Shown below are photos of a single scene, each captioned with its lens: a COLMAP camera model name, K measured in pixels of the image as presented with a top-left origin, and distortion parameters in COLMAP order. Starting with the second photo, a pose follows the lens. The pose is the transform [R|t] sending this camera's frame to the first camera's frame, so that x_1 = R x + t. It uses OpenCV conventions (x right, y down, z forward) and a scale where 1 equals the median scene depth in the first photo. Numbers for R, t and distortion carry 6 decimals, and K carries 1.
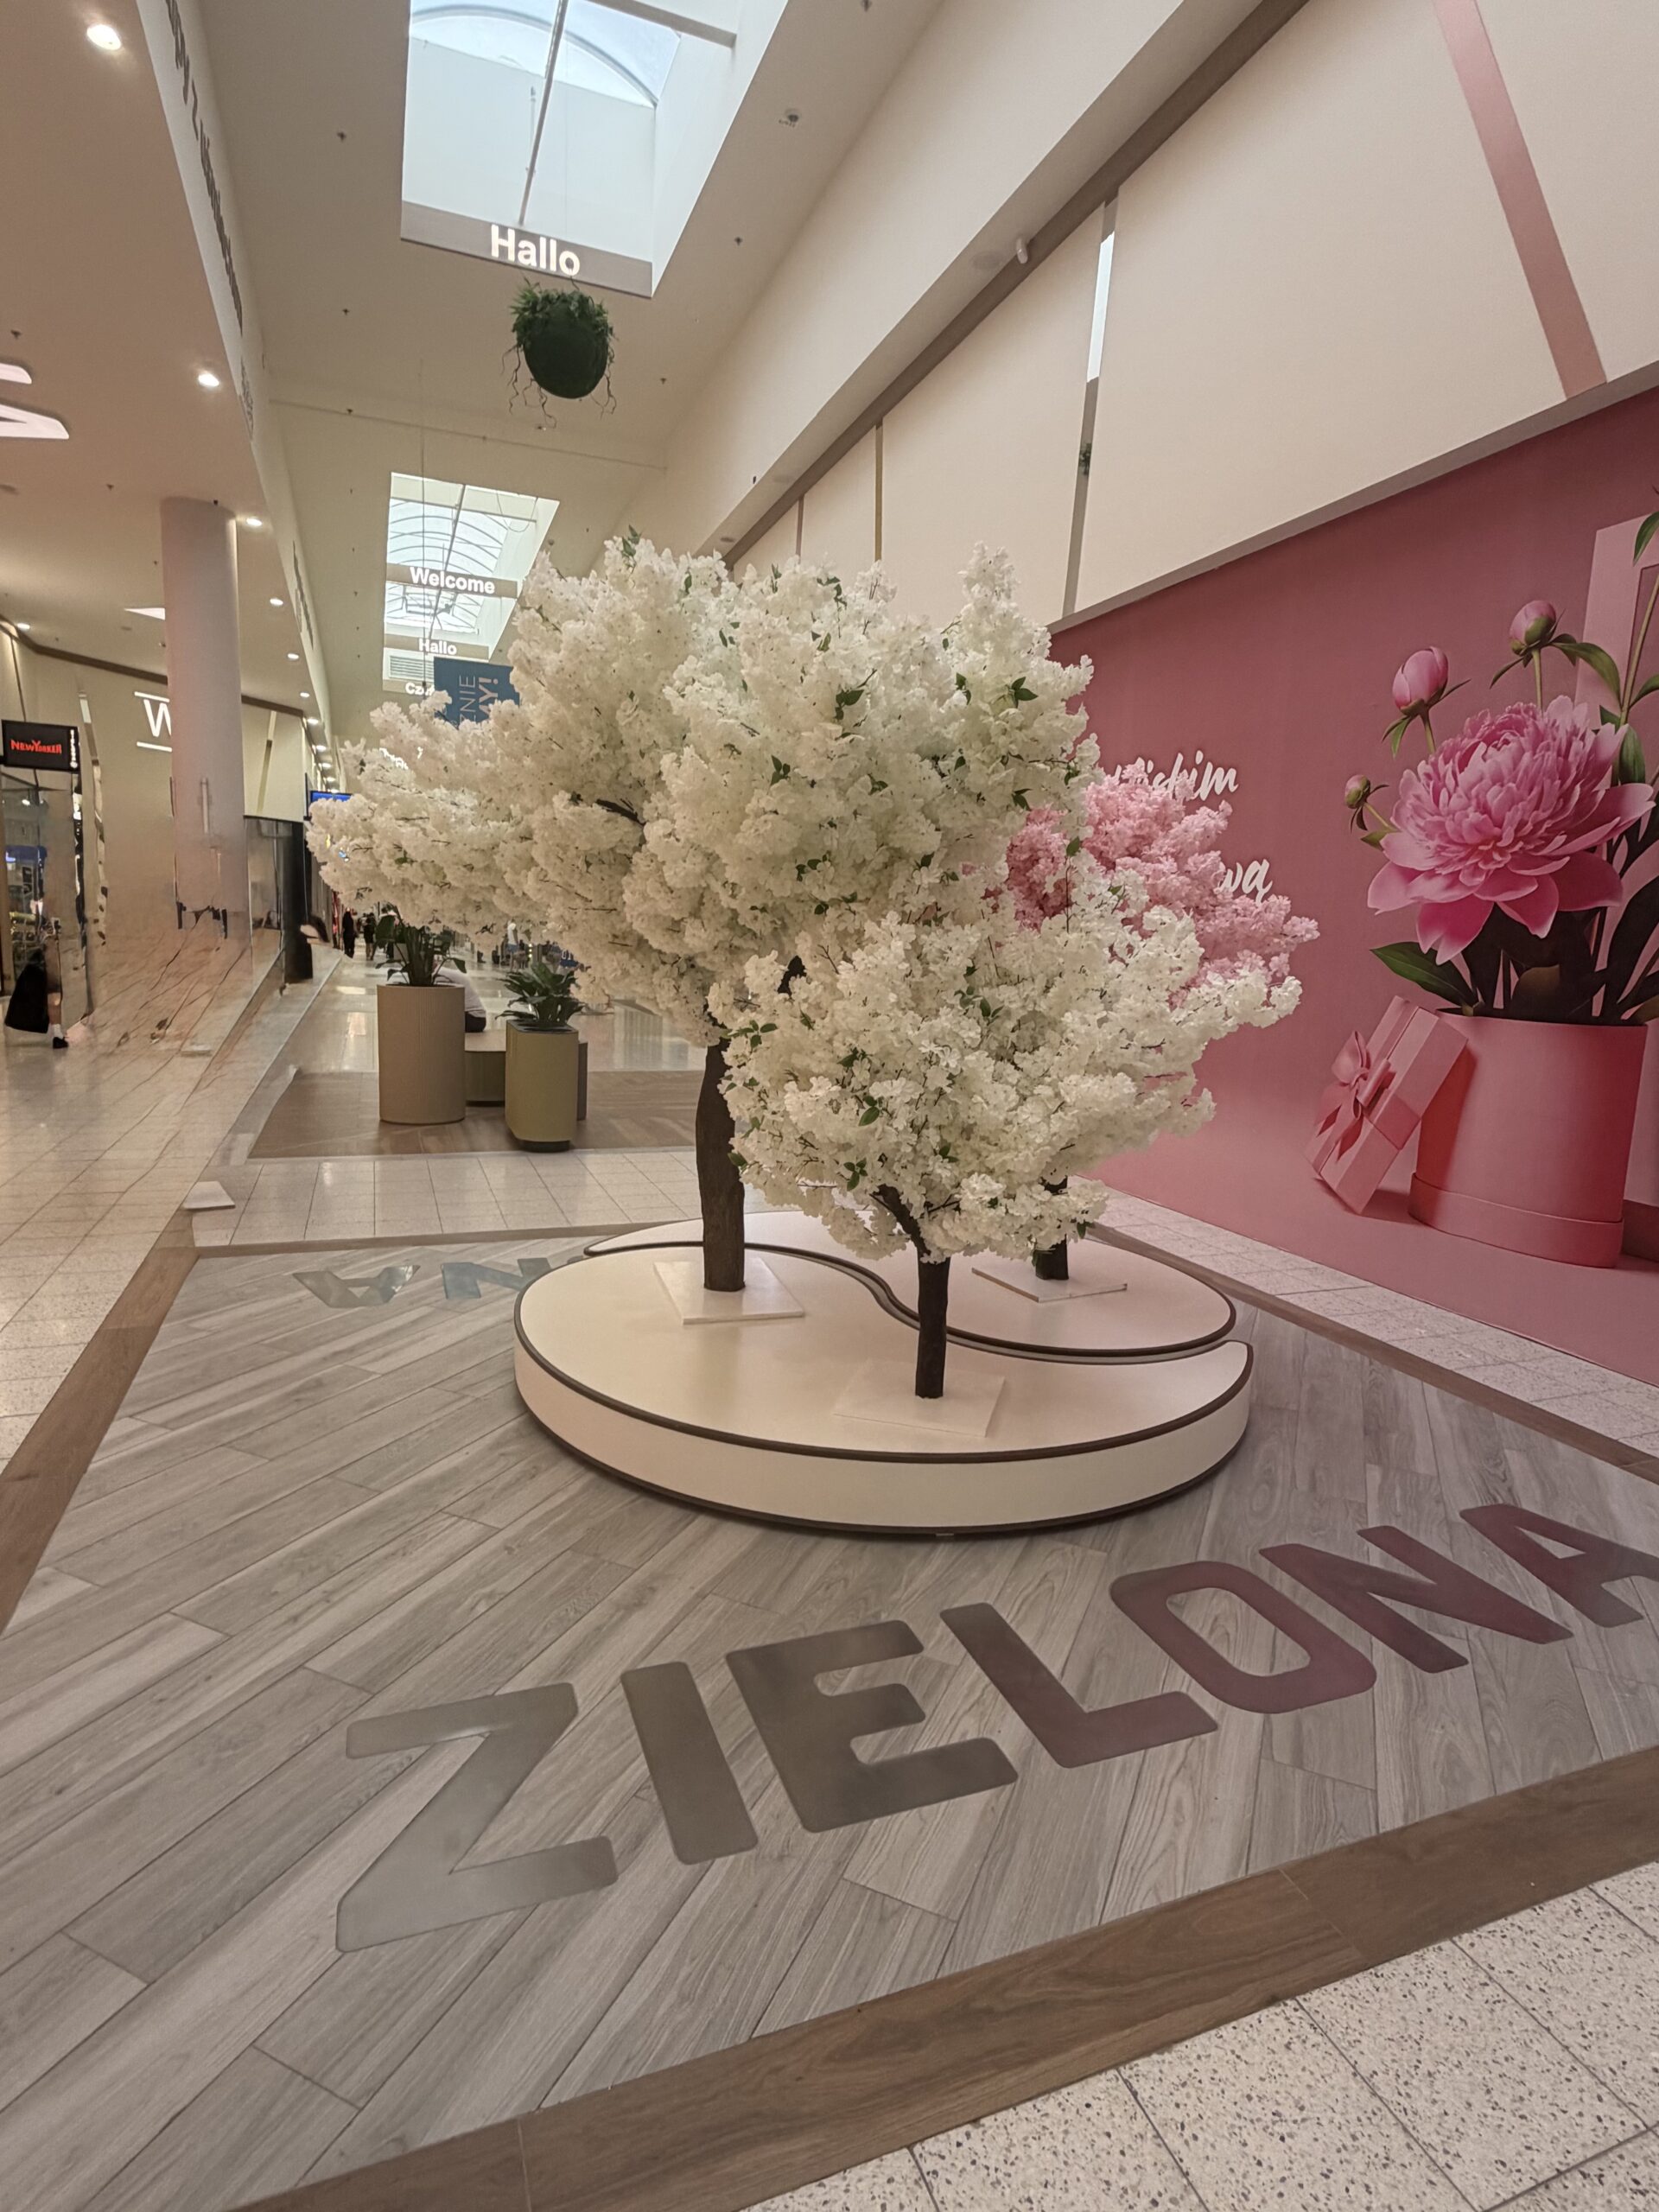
lens RADIAL K [[1149.2, 0, 837.6], [0, 1149.2, 1109.0], [0, 0, 1]] dist [0.000141, -0.001262]
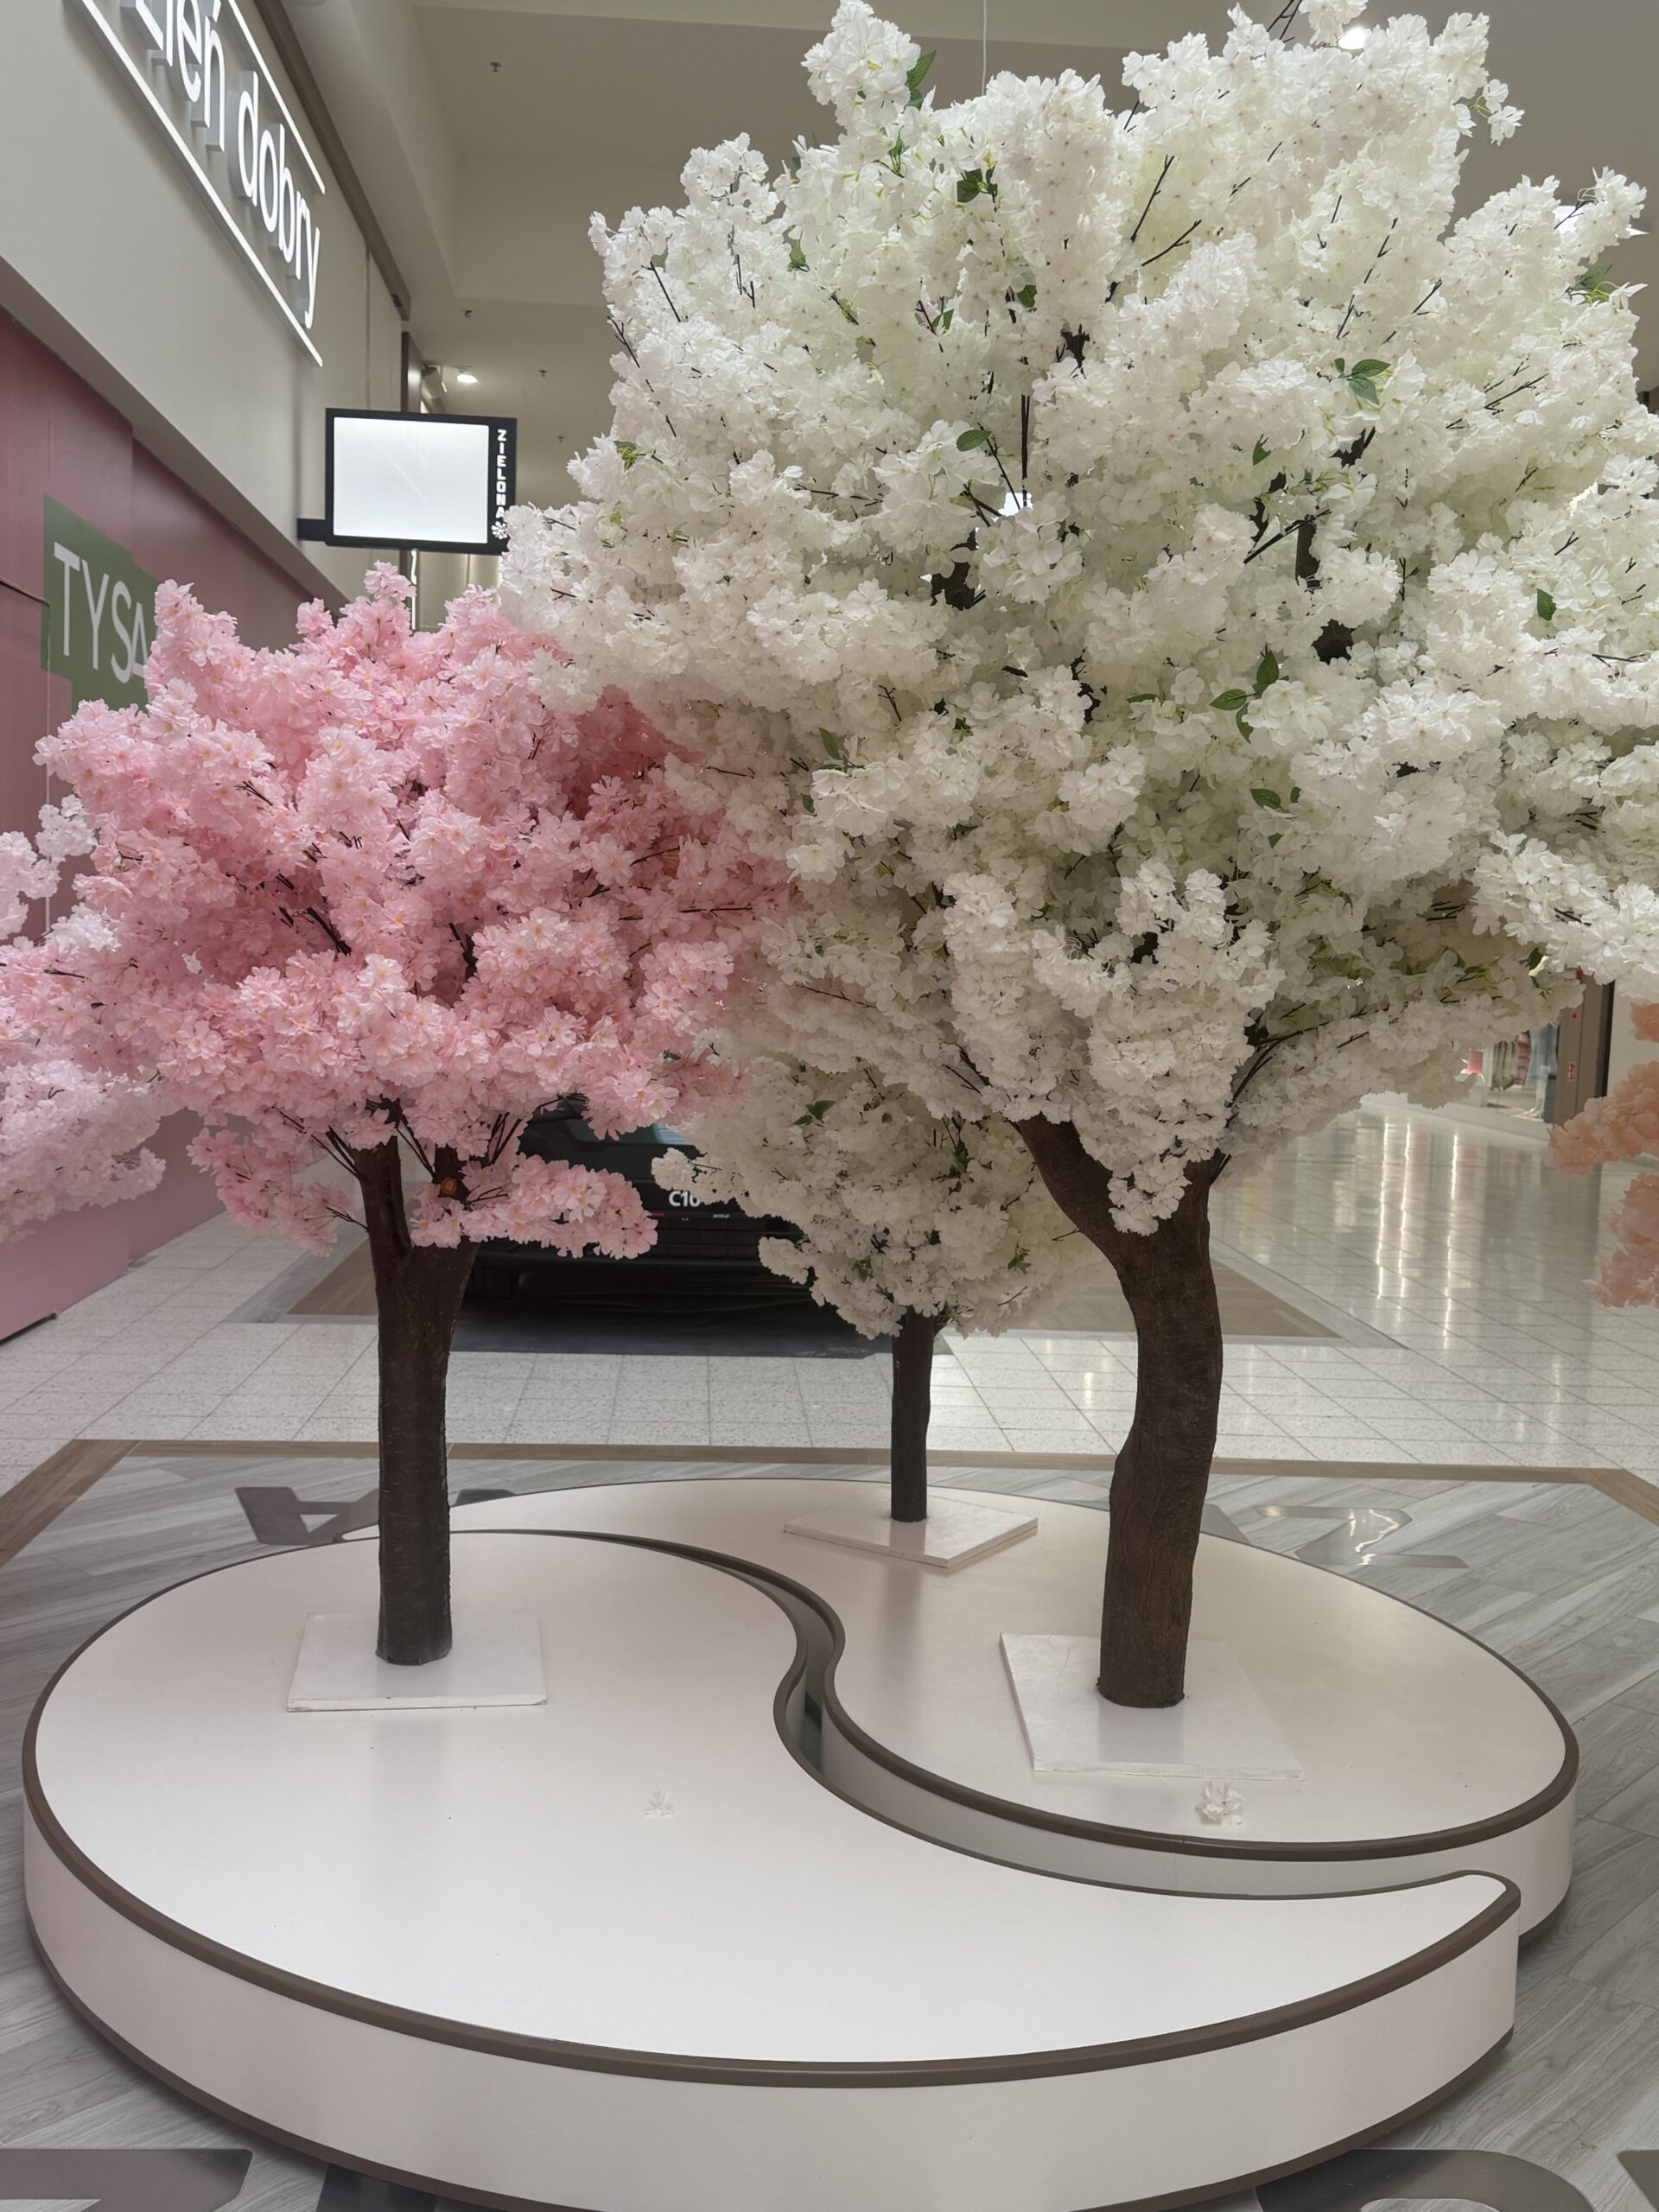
lens RADIAL K [[2068.5, 0, 811.6], [0, 2068.5, 1120.4], [0, 0, 1]] dist [0.018836, 0.000000]
pose [[-0.945646, -0.096262, 0.310624, -0.240065], [-0.021032, 0.971289, 0.236973, -0.312468], [-0.324517, 0.217559, -0.920520, 2.005088]]
